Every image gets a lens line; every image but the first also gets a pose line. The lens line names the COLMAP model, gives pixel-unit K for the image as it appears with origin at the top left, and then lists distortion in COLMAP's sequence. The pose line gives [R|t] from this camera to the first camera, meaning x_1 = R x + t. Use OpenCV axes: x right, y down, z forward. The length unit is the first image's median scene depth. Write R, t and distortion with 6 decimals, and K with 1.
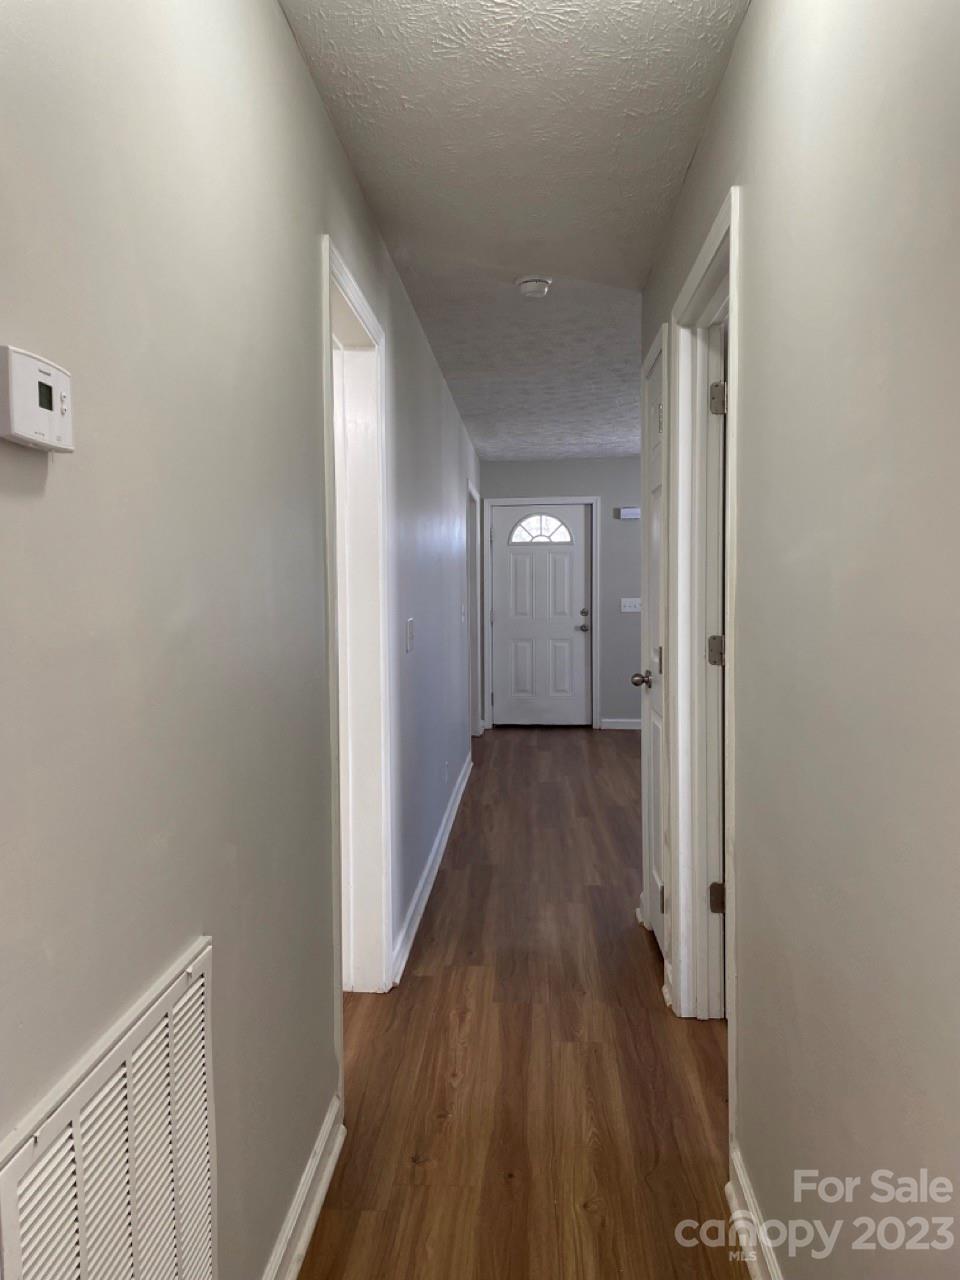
lens RADIAL K [[973.3, 0, 478.0], [0, 973.3, 642.0], [0, 0, 1]] dist [0.088090, -0.048773]
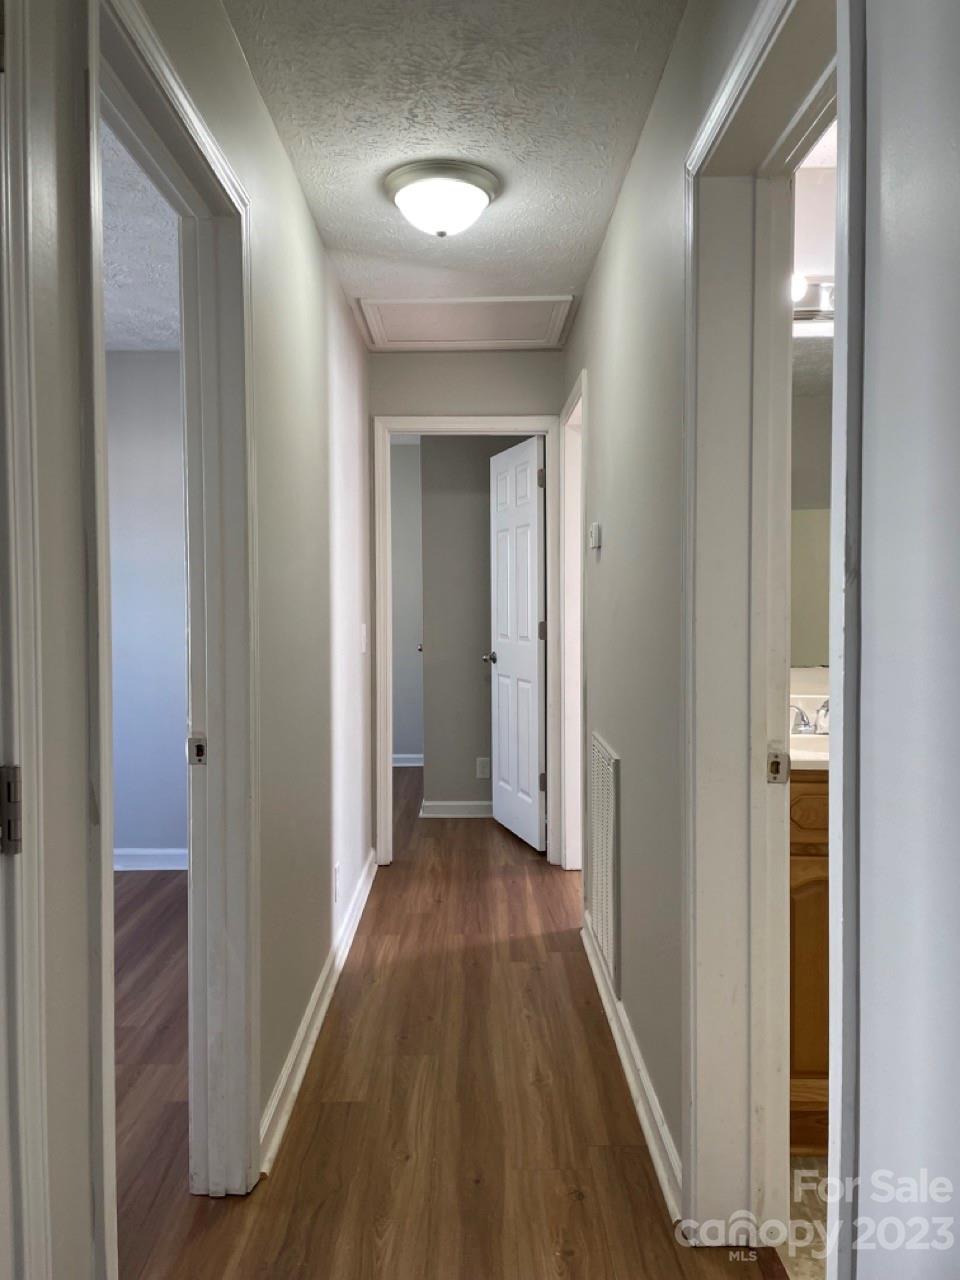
lens RADIAL K [[973.3, 0, 479.1], [0, 973.3, 639.6], [0, 0, 1]] dist [0.088090, -0.048773]
pose [[-0.997613, -0.016920, -0.066950, 0.105418], [-0.023746, 0.994449, 0.102504, -0.095458], [0.064844, 0.103849, -0.992477, 1.900469]]
